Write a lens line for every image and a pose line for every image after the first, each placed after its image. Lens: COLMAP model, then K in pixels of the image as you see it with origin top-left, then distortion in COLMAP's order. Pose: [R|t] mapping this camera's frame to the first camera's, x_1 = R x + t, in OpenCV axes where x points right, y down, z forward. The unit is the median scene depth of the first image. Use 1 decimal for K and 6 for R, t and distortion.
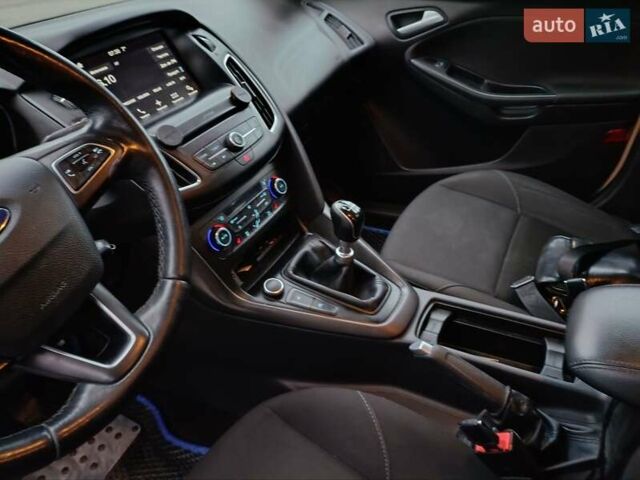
lens RADIAL K [[426.8, 0, 320.0], [0, 426.8, 240.0], [0, 0, 1]] dist [0.003697, -0.068434]
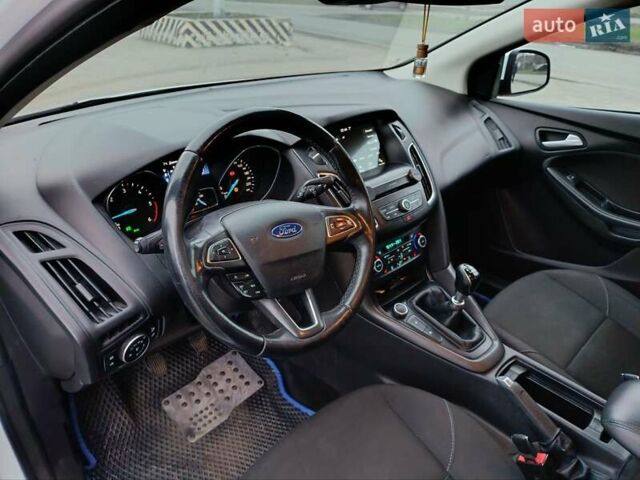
lens RADIAL K [[426.8, 0, 320.0], [0, 426.8, 240.0], [0, 0, 1]] dist [0.003697, -0.068434]
pose [[0.935910, 0.269418, -0.226905, -0.094824], [-0.288959, 0.955632, -0.057182, 0.045407], [0.201432, 0.119083, 0.972237, -0.419901]]
